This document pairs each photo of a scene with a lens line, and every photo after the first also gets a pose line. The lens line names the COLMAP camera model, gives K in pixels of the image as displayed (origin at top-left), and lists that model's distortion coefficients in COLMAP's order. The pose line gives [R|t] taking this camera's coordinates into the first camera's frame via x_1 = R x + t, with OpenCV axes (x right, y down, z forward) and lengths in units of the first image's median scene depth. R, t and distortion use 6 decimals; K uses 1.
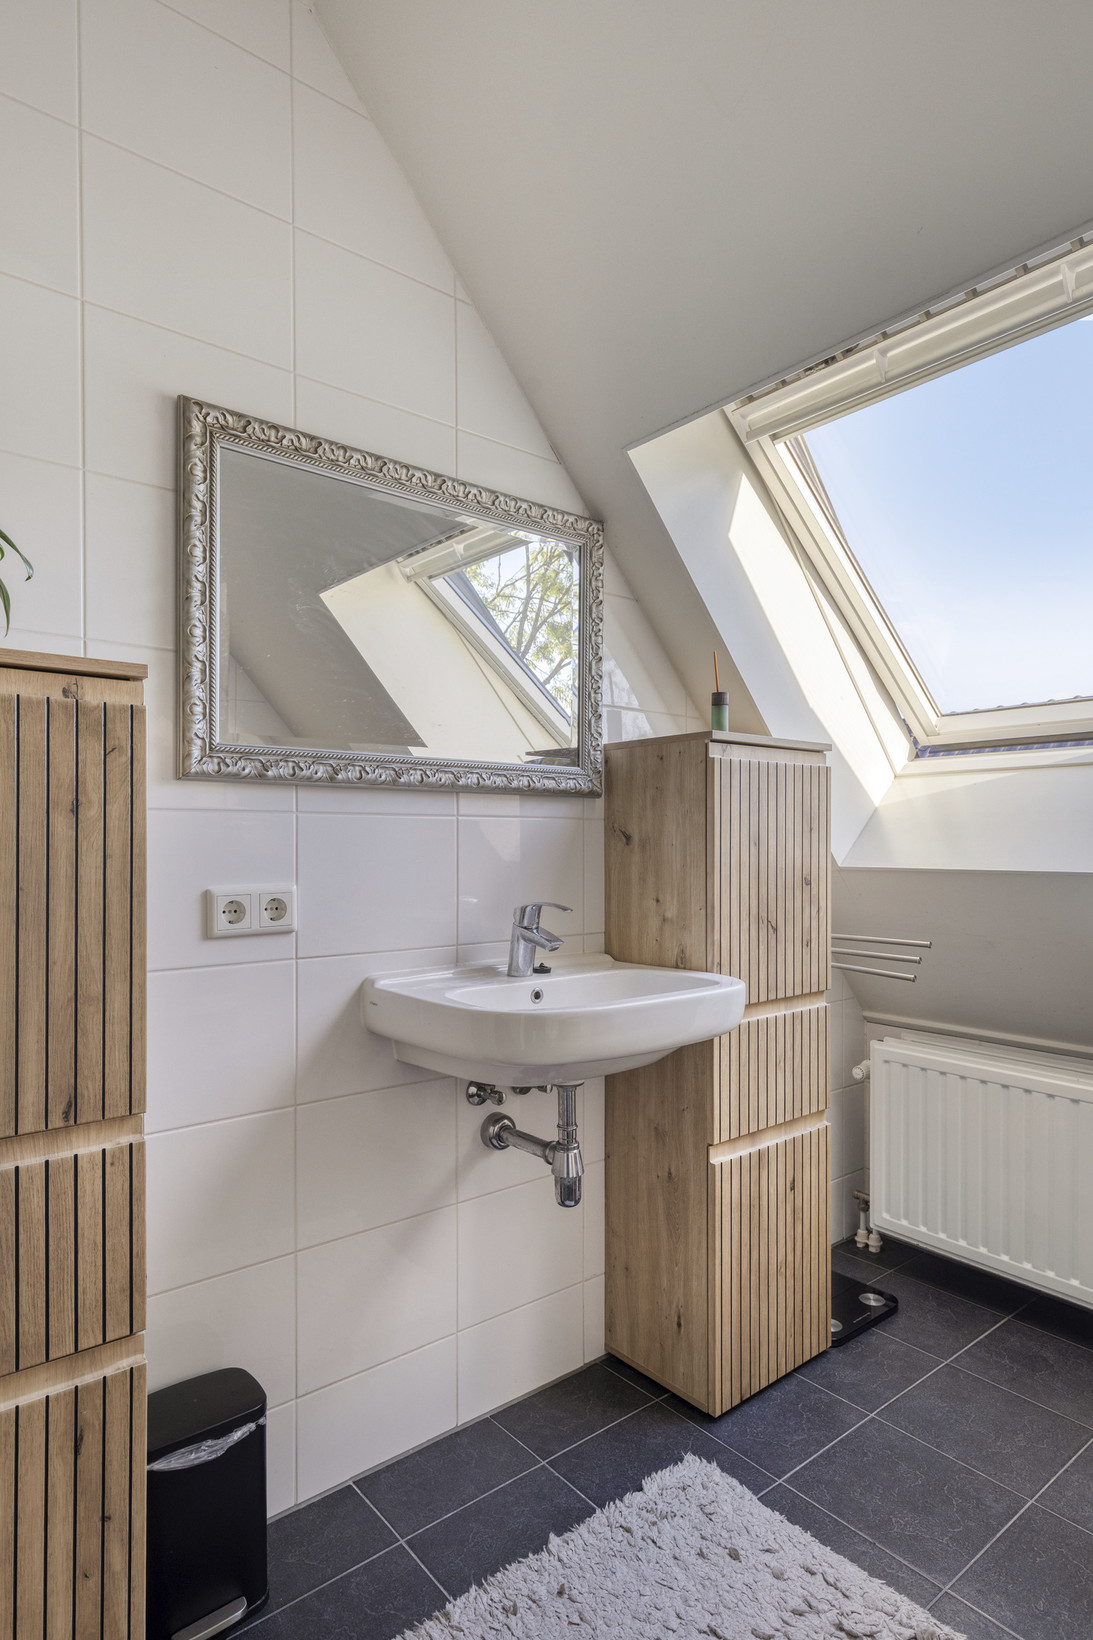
lens RADIAL K [[913.6, 0, 544.5], [0, 913.6, 836.3], [0, 0, 1]] dist [0.002248, 0.000471]
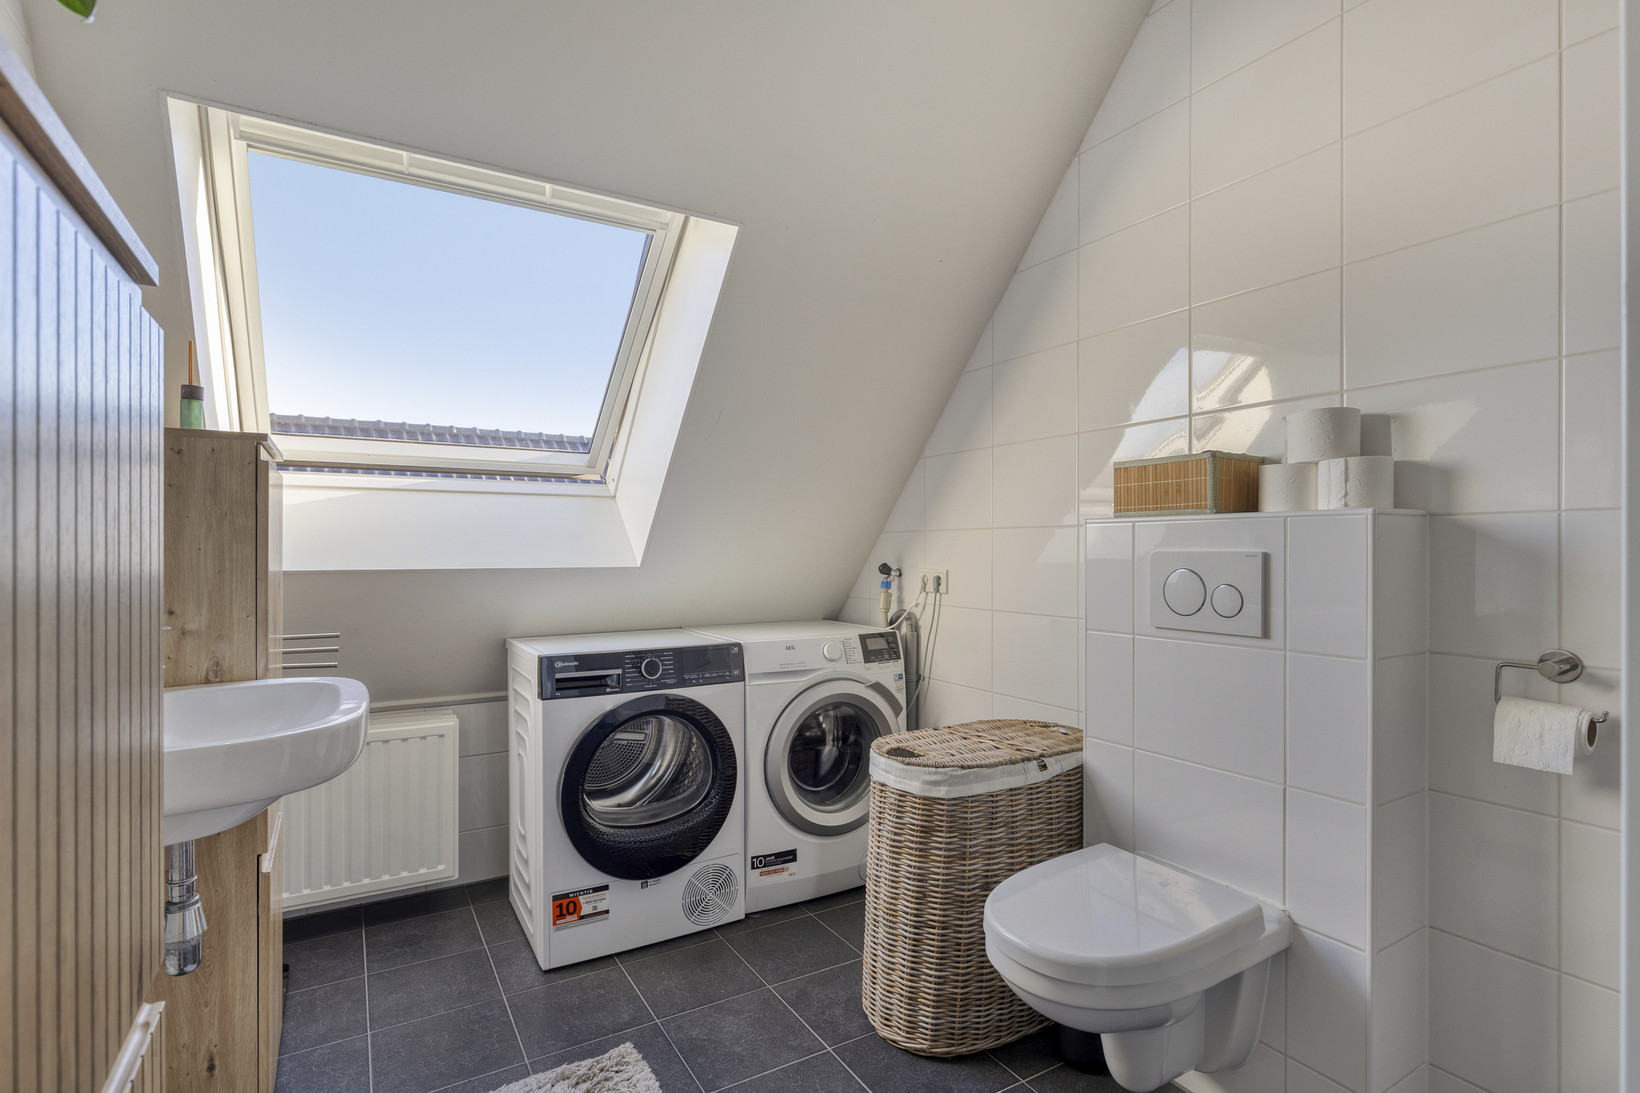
lens RADIAL K [[791.5, 0, 820.0], [0, 791.5, 546.5], [0, 0, 1]] dist [0.000630, 0.000297]
pose [[0.140082, 0.002507, 0.990137, -0.562143], [-0.005207, 0.999985, -0.001796, 0.004392], [-0.990126, -0.004904, 0.140093, 0.279746]]
